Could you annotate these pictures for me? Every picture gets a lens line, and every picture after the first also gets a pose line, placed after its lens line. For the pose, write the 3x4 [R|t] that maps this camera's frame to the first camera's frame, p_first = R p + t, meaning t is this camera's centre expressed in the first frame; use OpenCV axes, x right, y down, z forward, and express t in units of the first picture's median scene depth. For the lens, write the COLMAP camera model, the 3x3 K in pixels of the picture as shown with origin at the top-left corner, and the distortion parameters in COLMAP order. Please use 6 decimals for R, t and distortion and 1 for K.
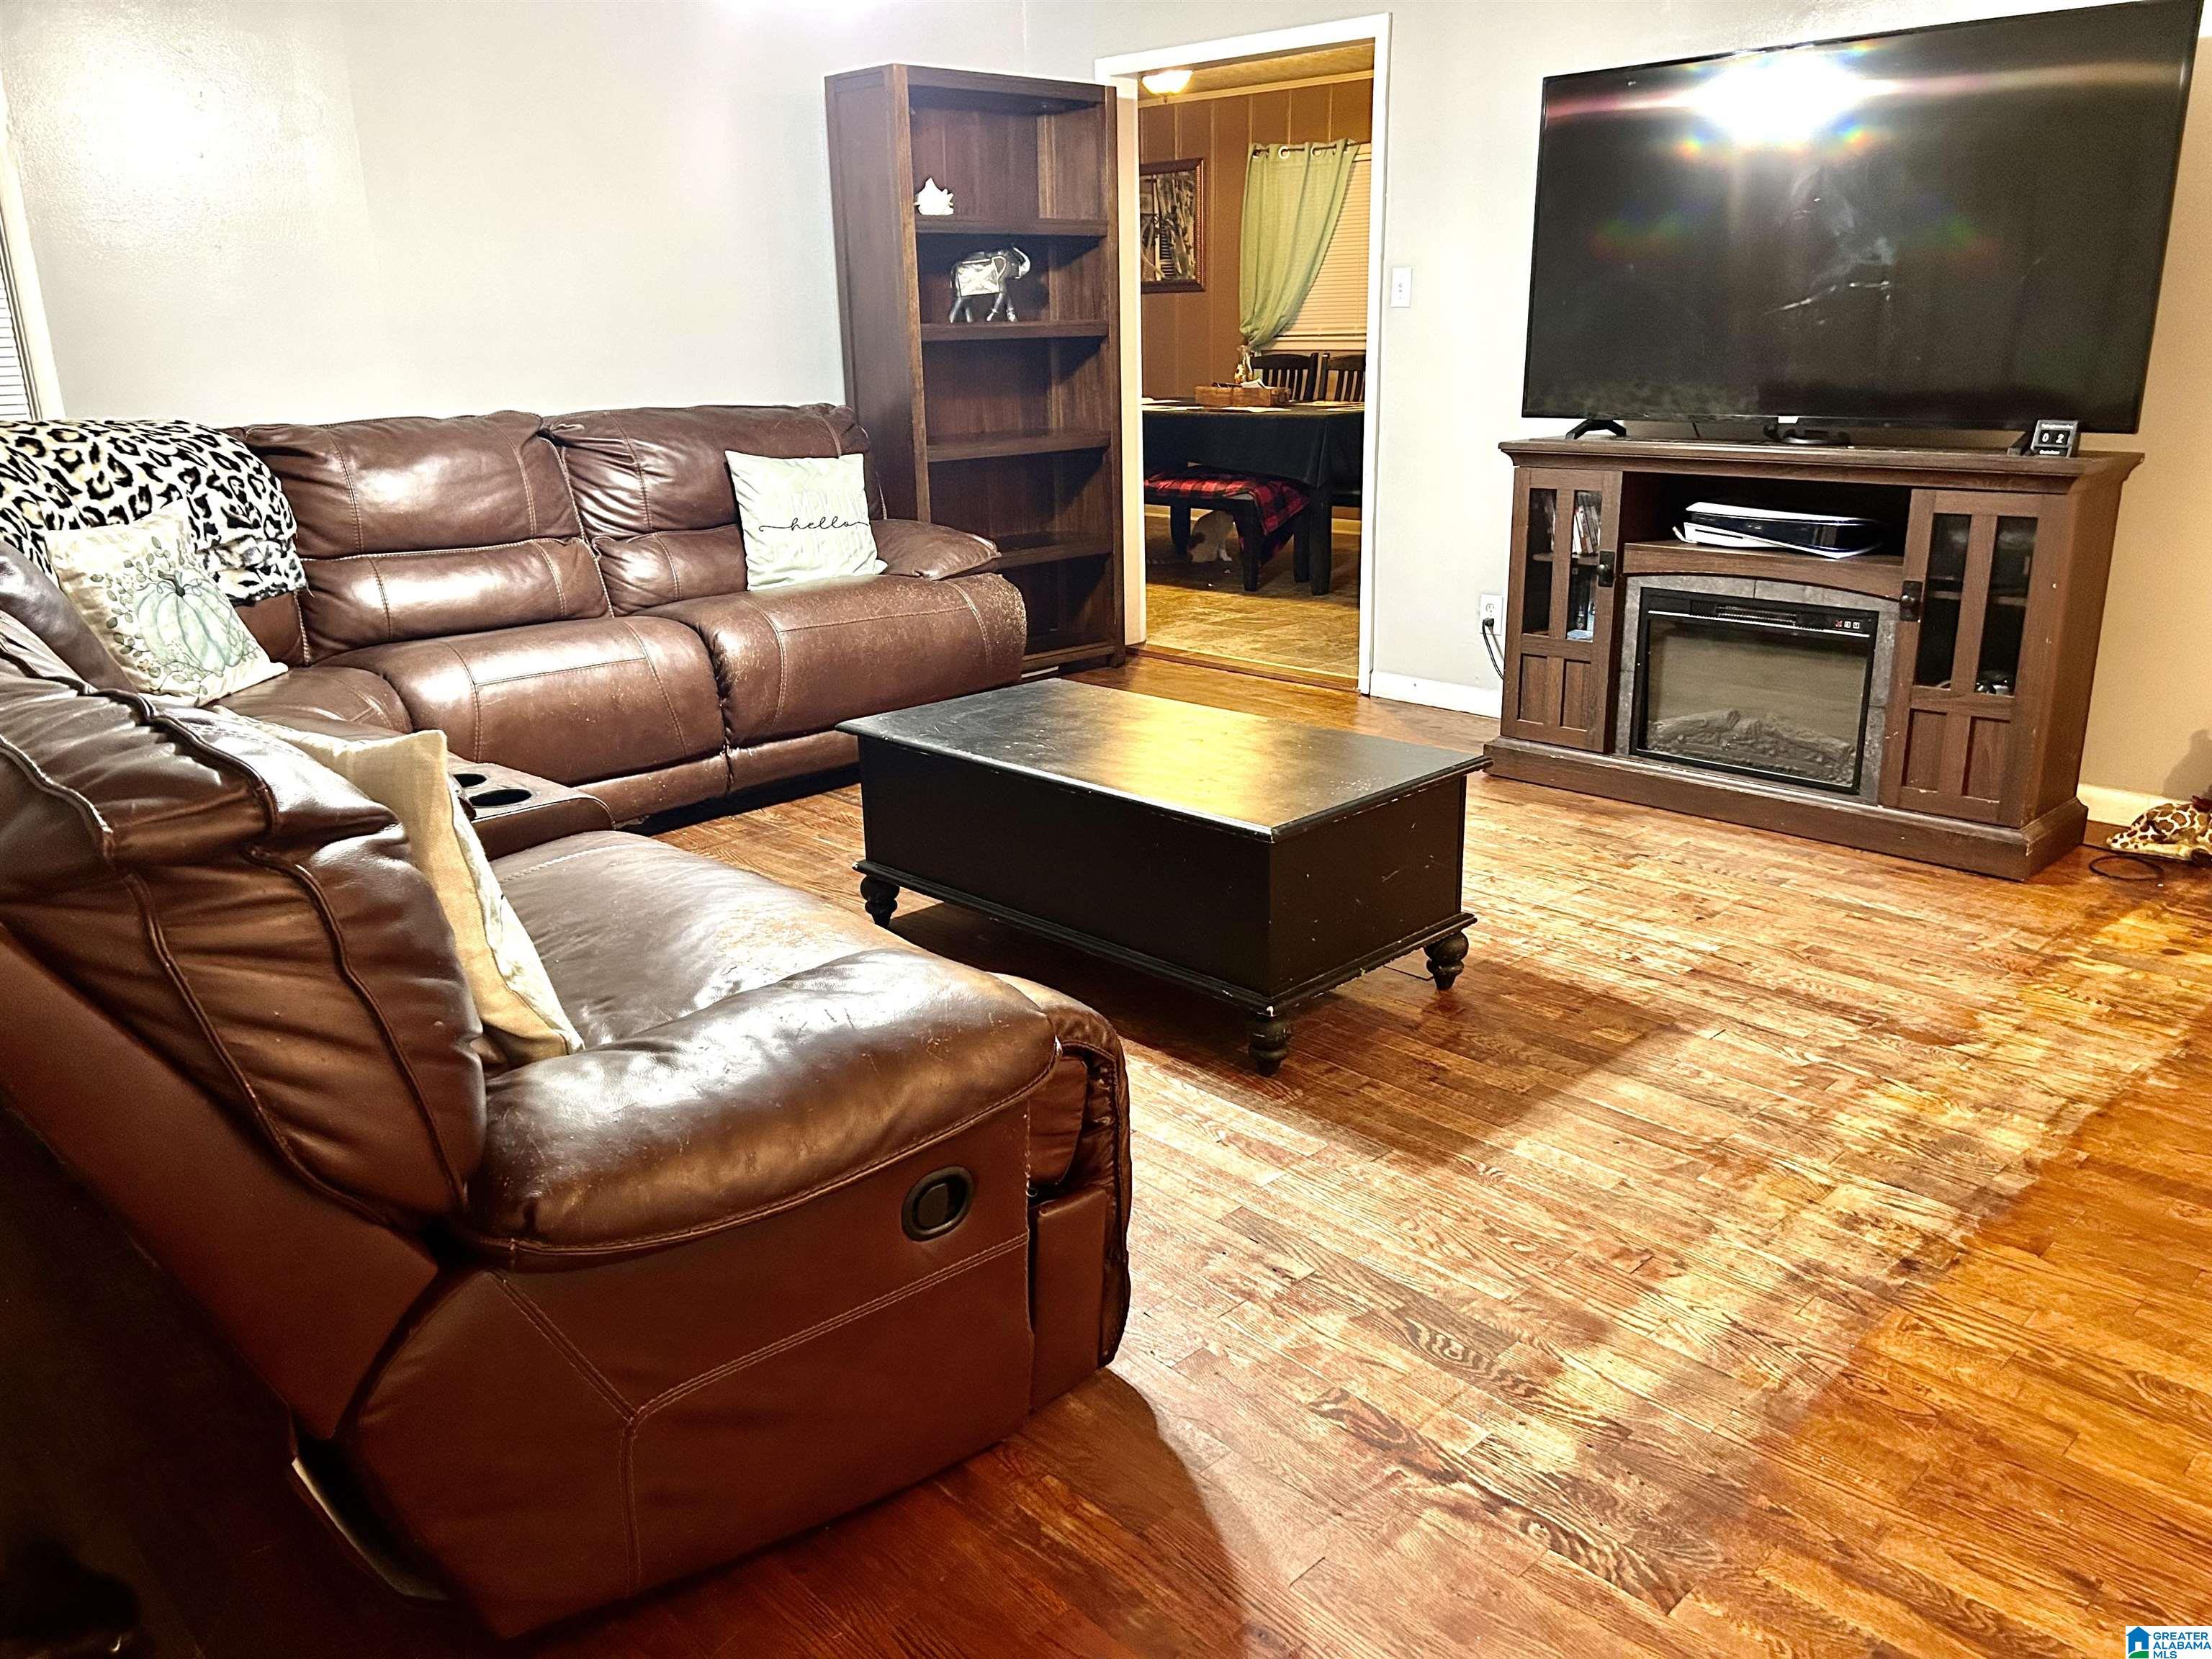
lens RADIAL K [[1670.0, 0, 1106.0], [0, 1670.0, 829.5], [0, 0, 1]] dist [0.070627, -0.076627]
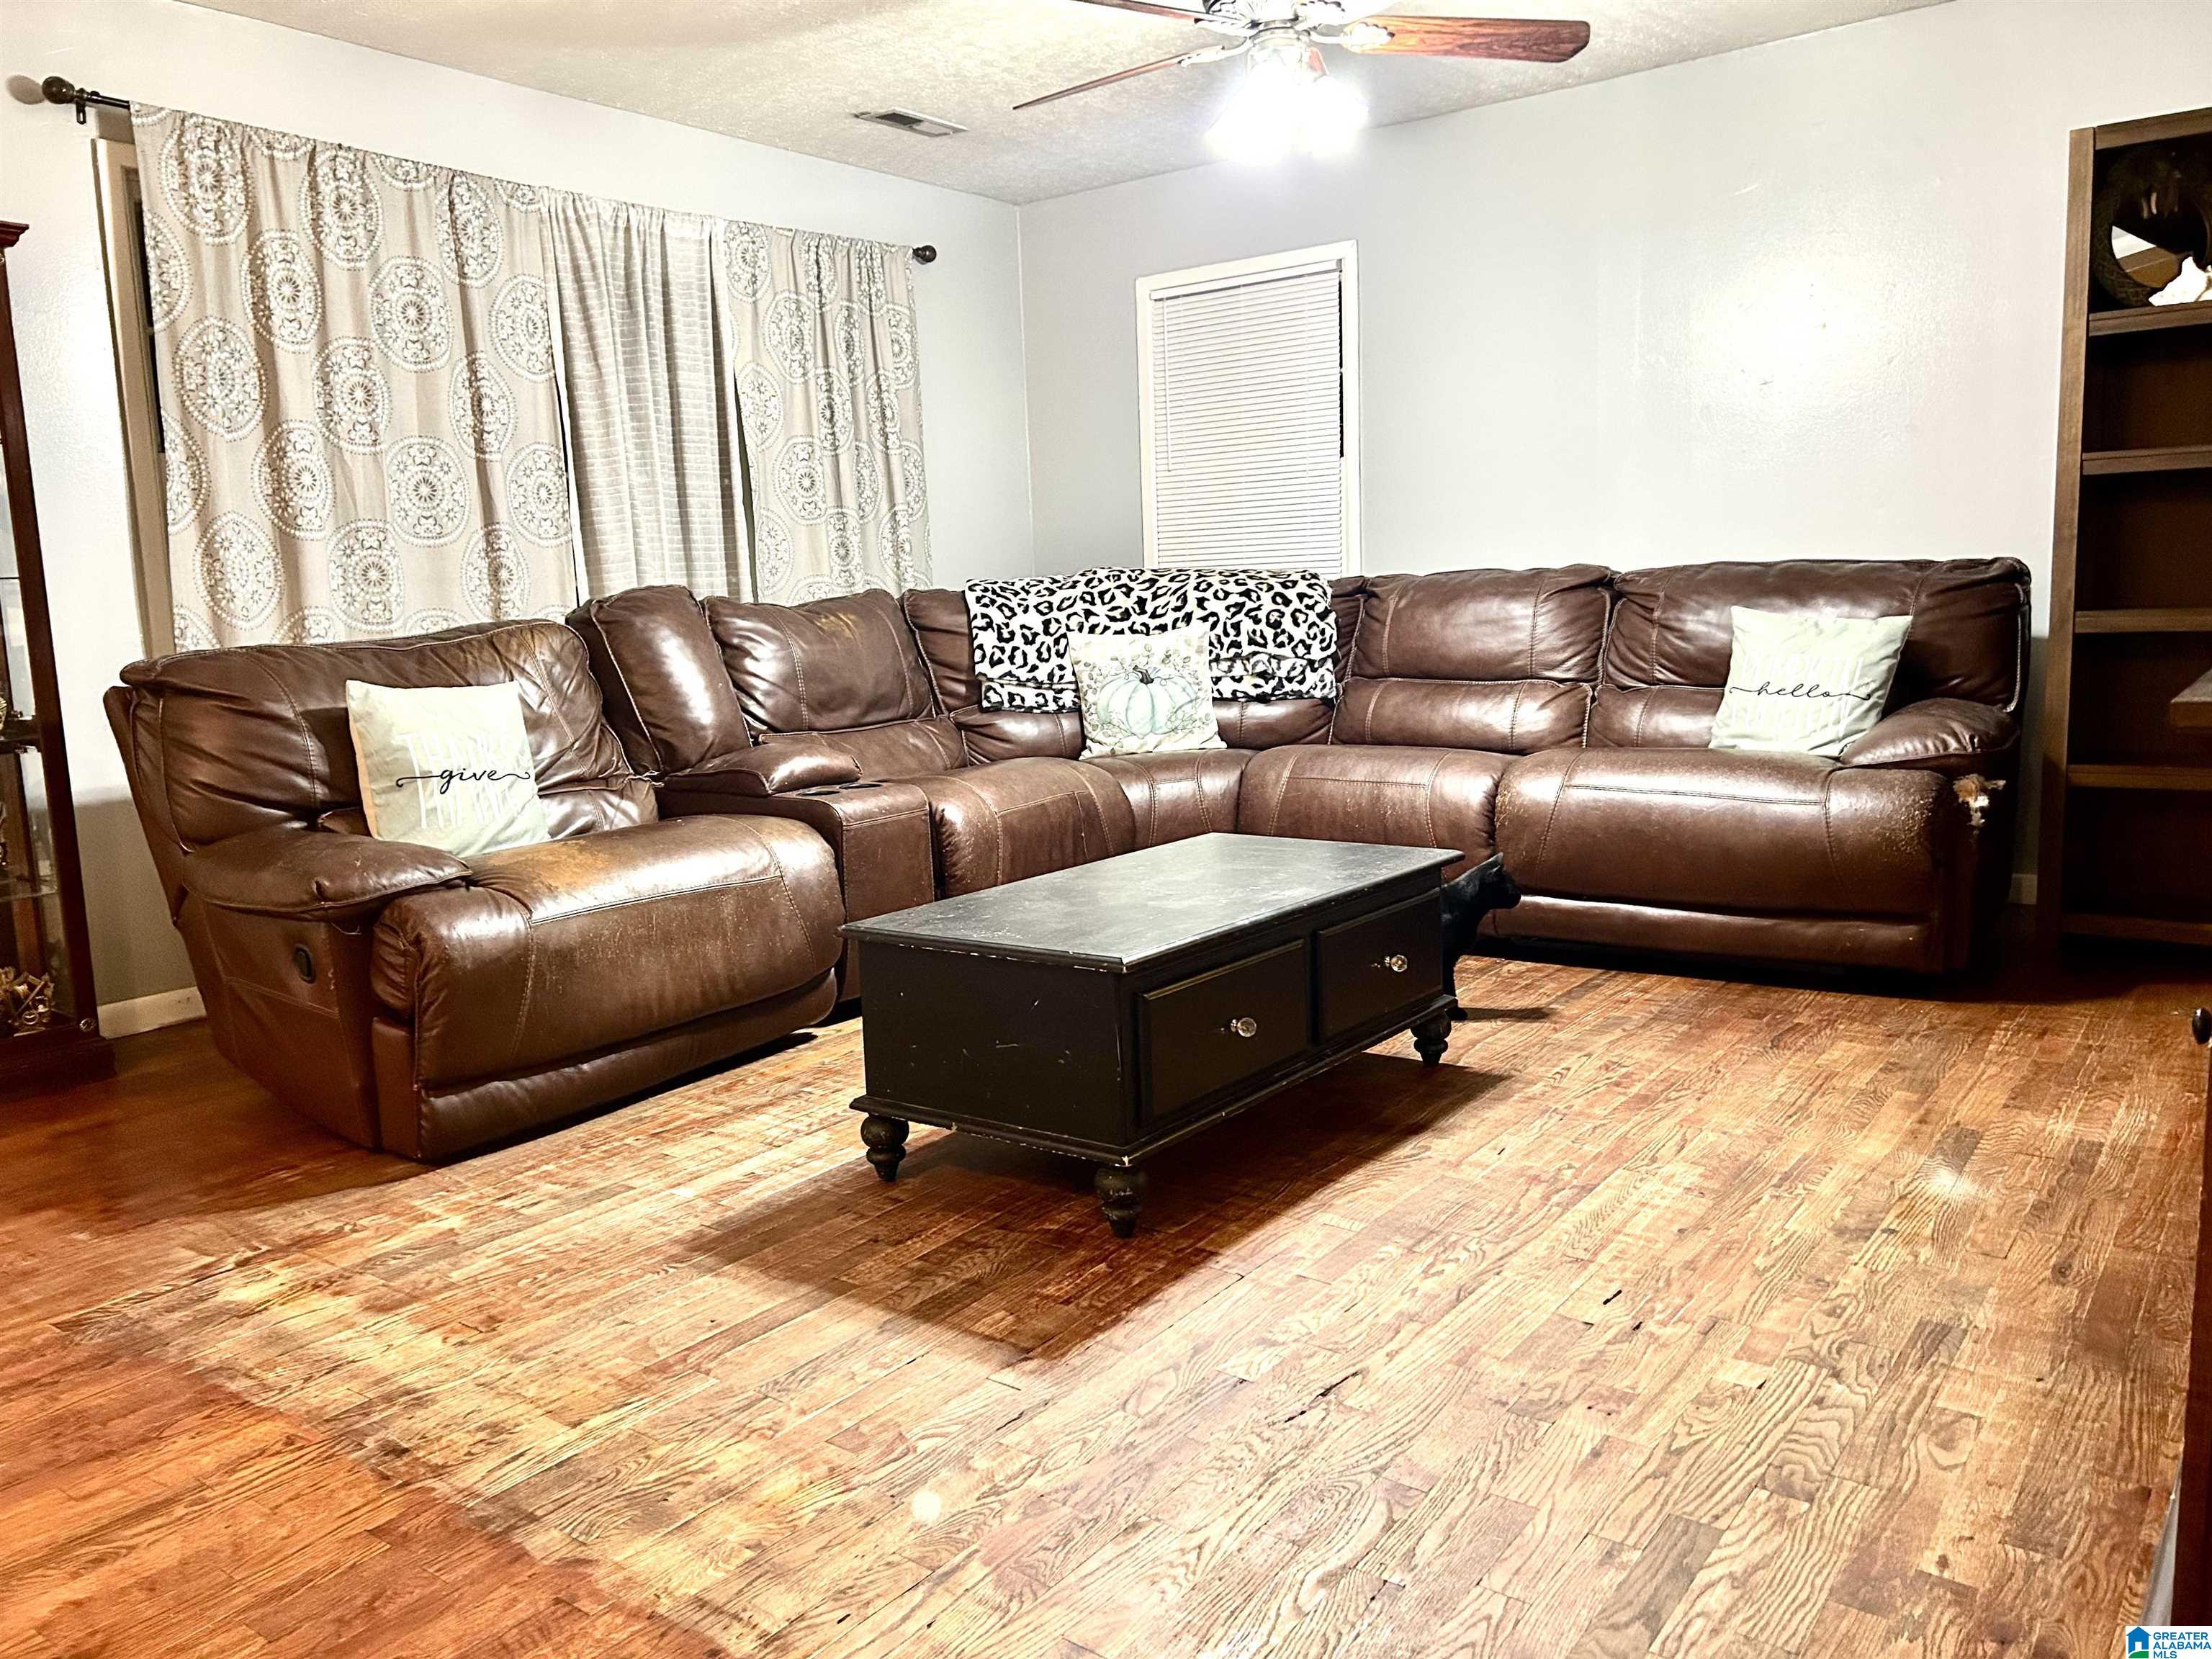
lens RADIAL K [[1670.0, 0, 1106.0], [0, 1670.0, 829.5], [0, 0, 1]] dist [0.070627, -0.076627]
pose [[0.138897, 0.155046, -0.978094, 1.135167], [-0.252445, 0.960582, 0.116421, -0.222630], [0.957590, 0.230744, 0.172563, 0.937624]]
